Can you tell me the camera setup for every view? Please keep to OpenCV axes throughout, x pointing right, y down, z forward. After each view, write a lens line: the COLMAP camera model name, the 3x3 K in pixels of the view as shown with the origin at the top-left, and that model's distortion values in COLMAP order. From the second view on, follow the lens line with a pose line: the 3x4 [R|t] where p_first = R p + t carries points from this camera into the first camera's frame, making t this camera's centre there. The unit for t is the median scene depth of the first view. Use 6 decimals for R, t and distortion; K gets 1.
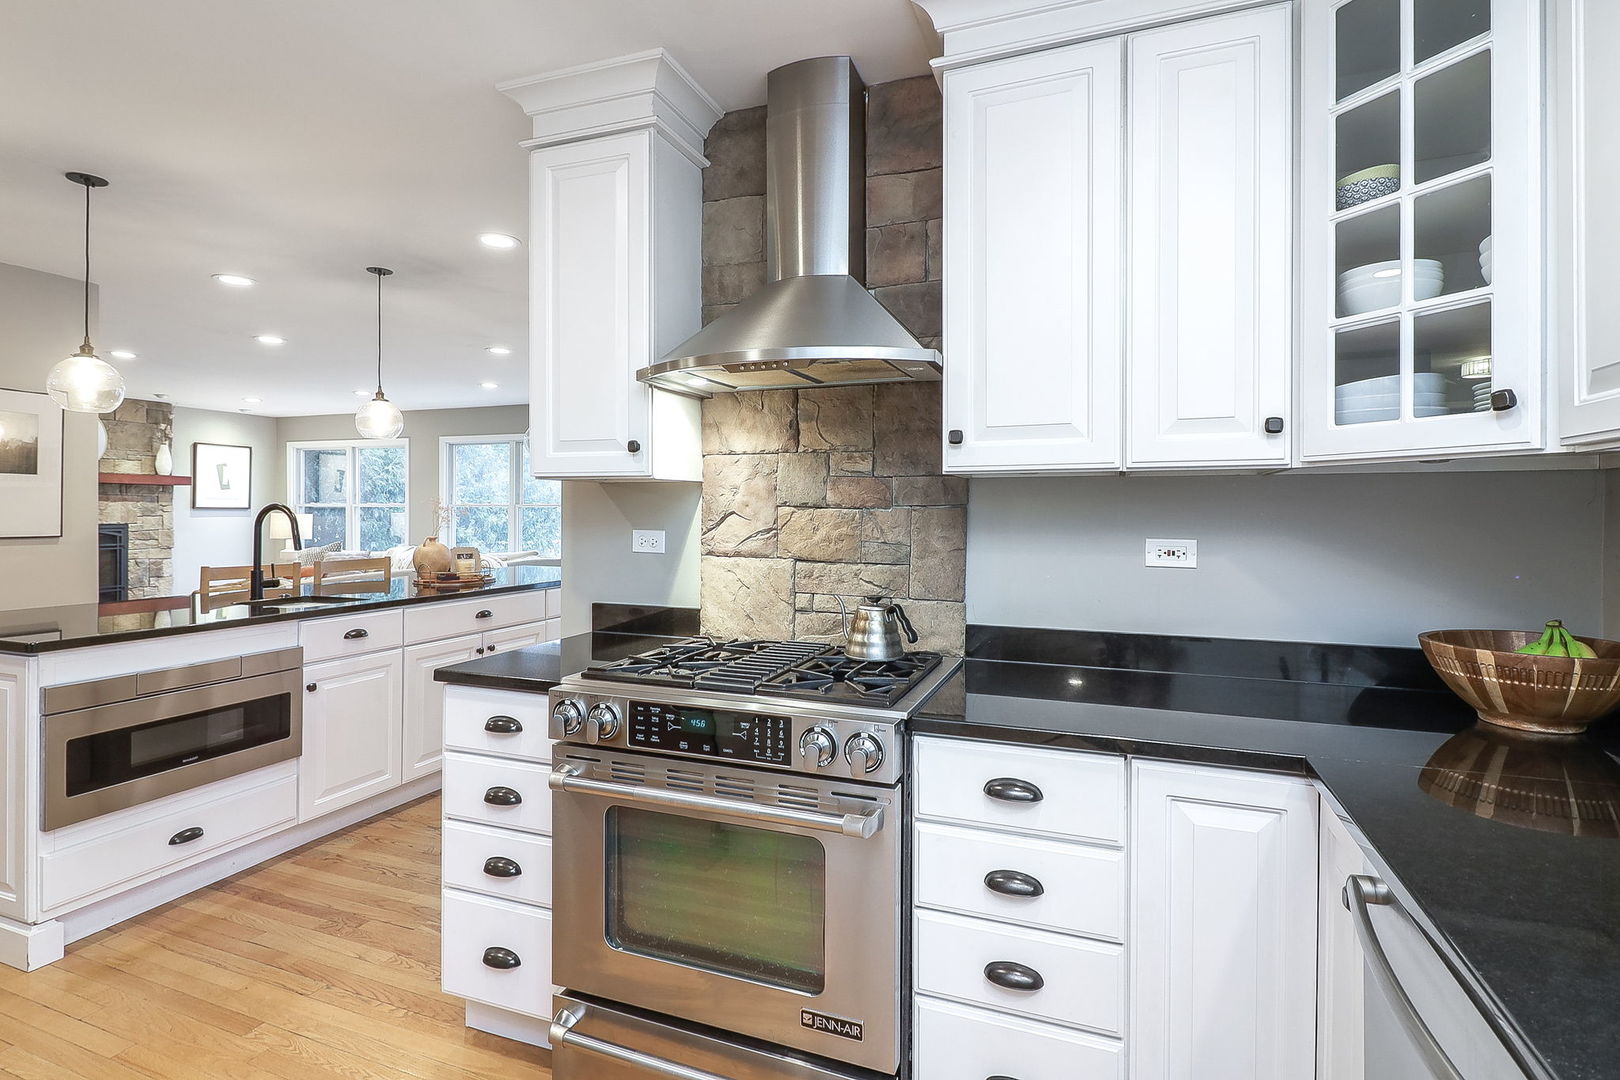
lens RADIAL K [[785.7, 0, 792.9], [0, 785.7, 516.0], [0, 0, 1]] dist [0.002508, -0.002015]
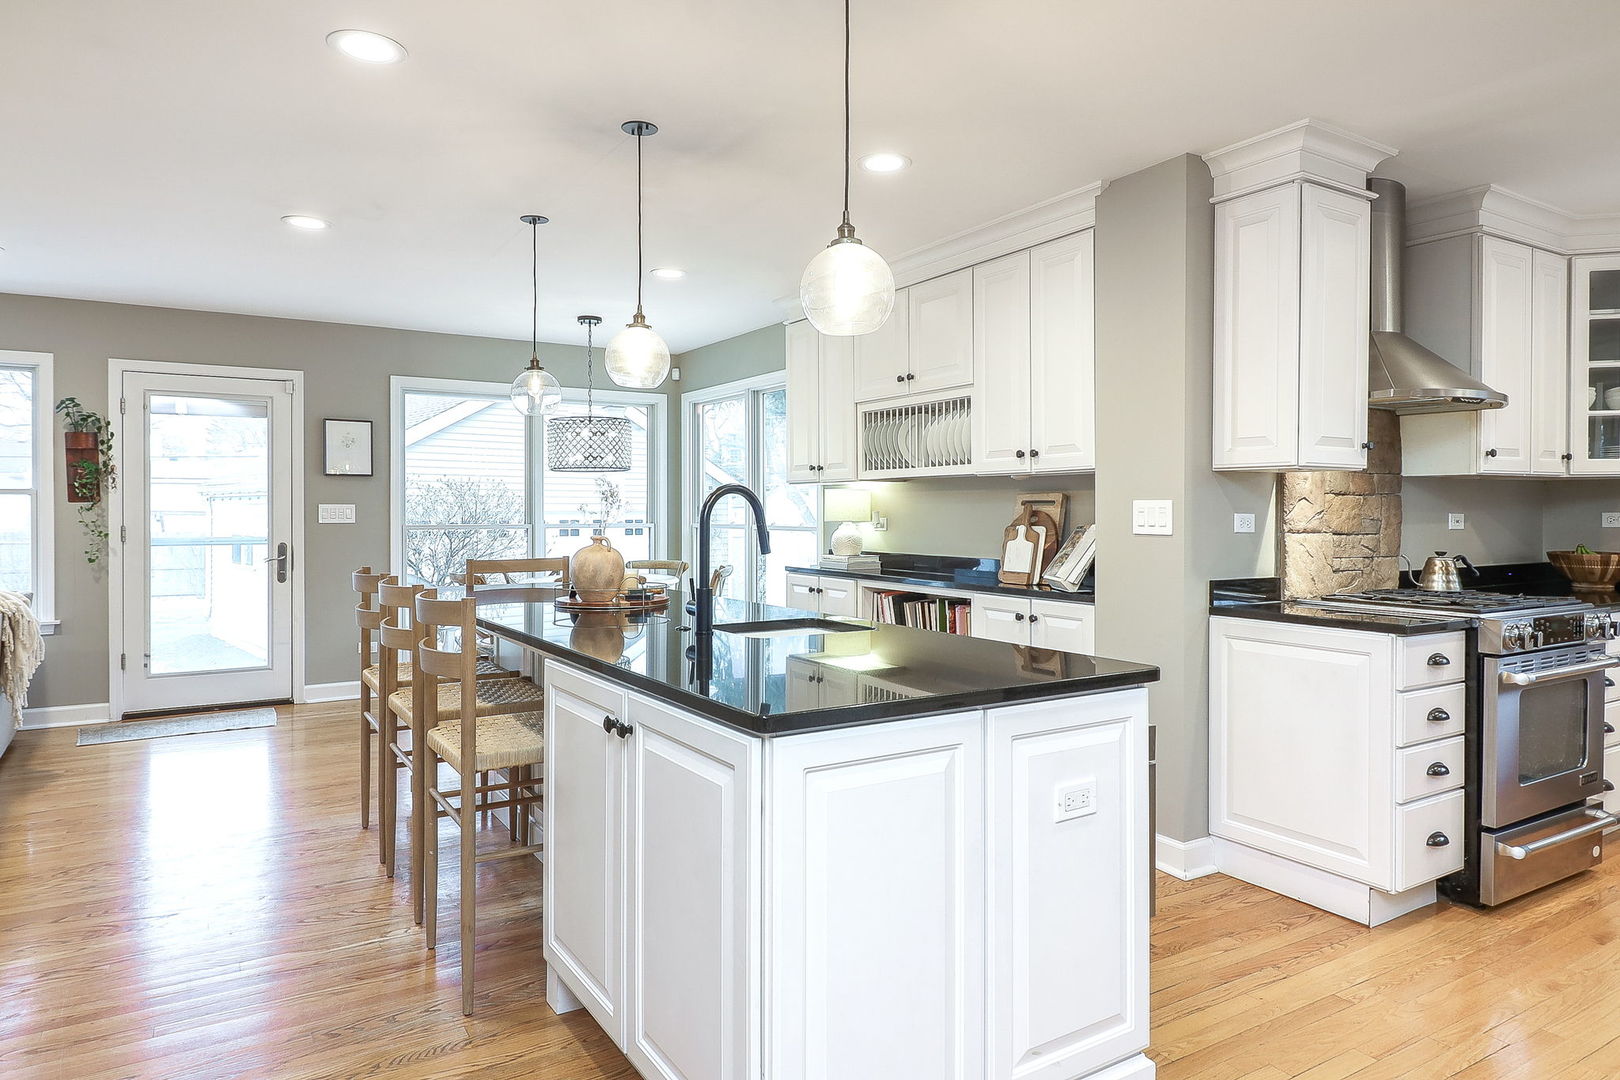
lens RADIAL K [[979.2, 0, 787.2], [0, 979.2, 518.9], [0, 0, 1]] dist [0.010750, -0.004944]
pose [[0.618087, -0.012325, 0.786013, -1.916231], [0.005888, 0.999922, 0.011049, 0.006770], [-0.786088, -0.002201, 0.618111, 0.699847]]
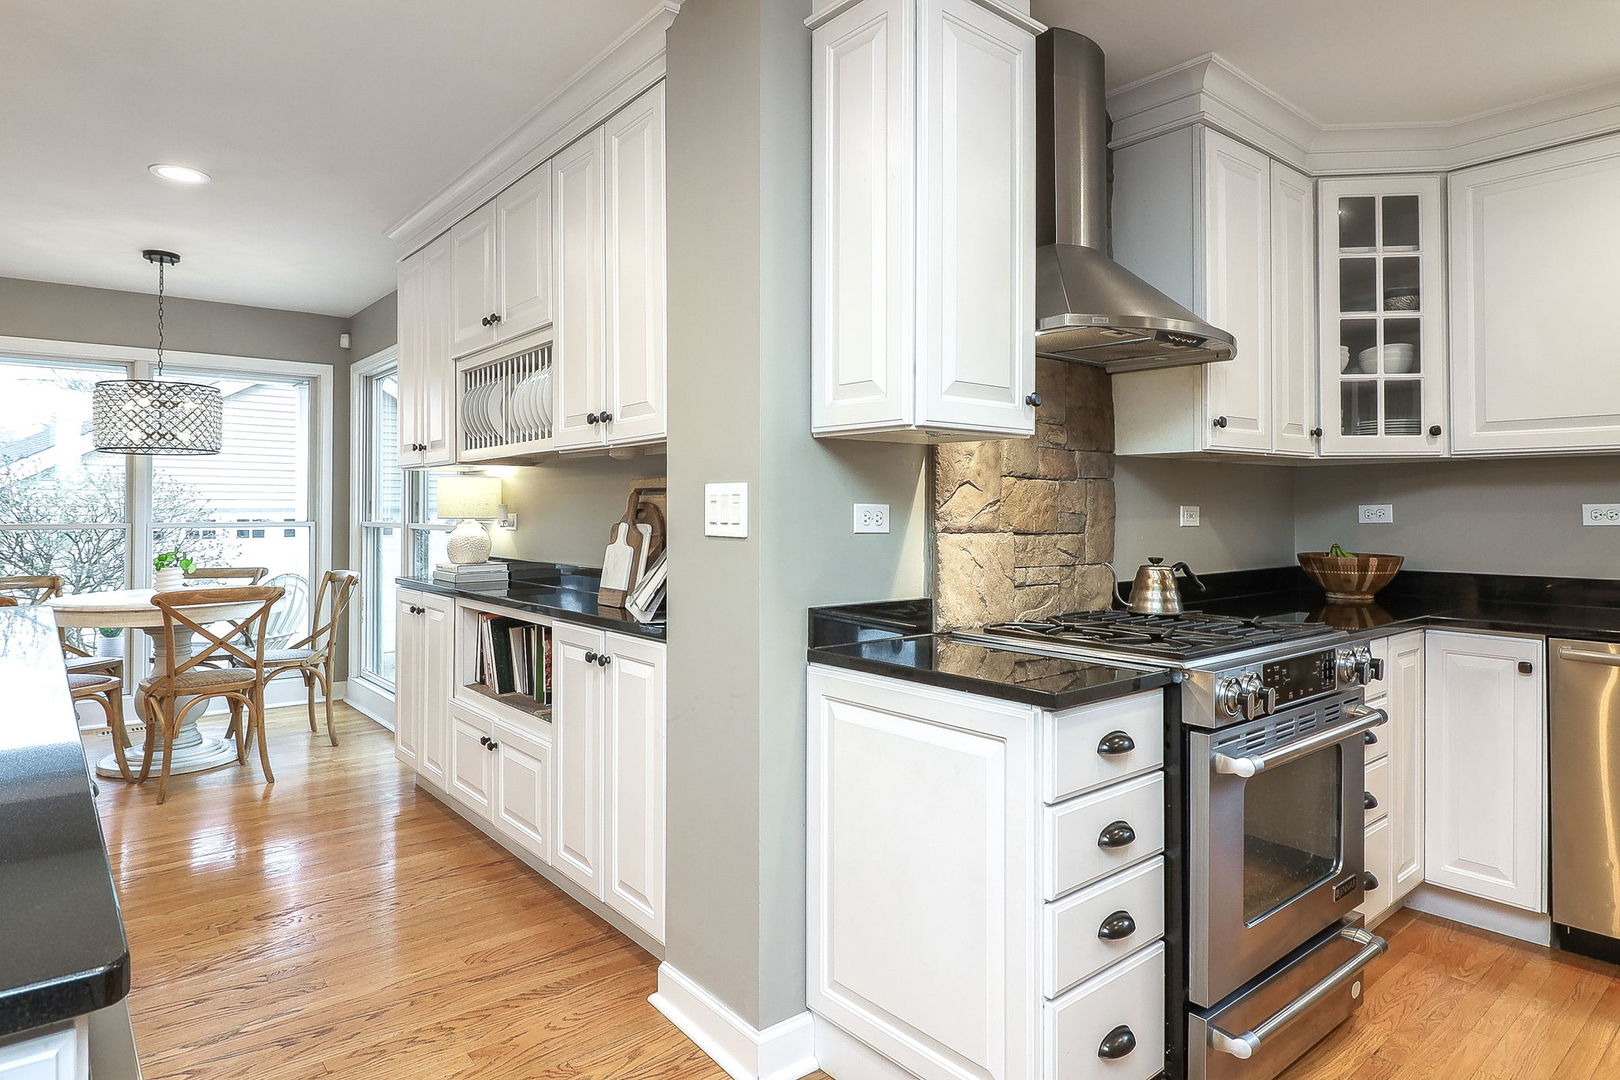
lens RADIAL K [[923.7, 0, 788.9], [0, 923.7, 497.4], [0, 0, 1]] dist [-0.007007, 0.001047]
pose [[0.506152, 0.005120, 0.862429, -1.104744], [0.006715, 0.999929, -0.009878, 0.022024], [-0.862418, 0.010791, 0.506081, 0.675411]]
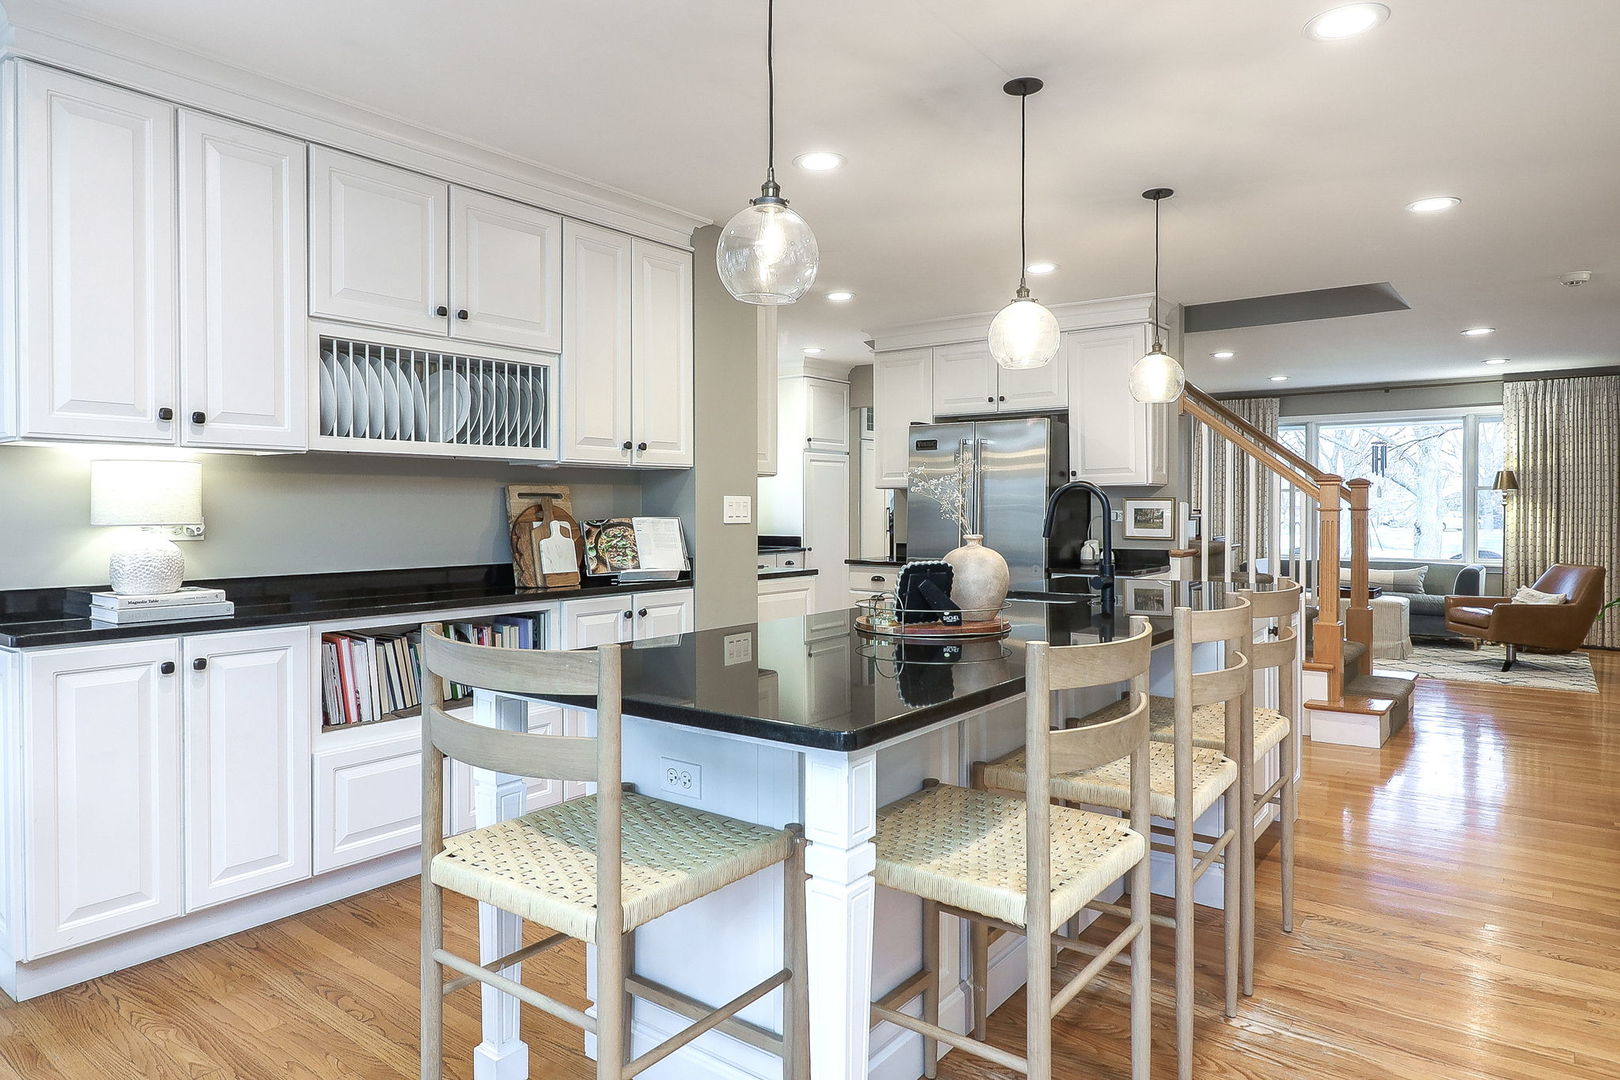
lens RADIAL K [[979.2, 0, 823.2], [0, 979.2, 528.2], [0, 0, 1]] dist [0.010750, -0.004944]
pose [[-0.959071, -0.009402, 0.283010, -1.055316], [-0.002258, 0.999671, 0.025557, 0.011217], [-0.283157, 0.023872, -0.958776, 3.054721]]
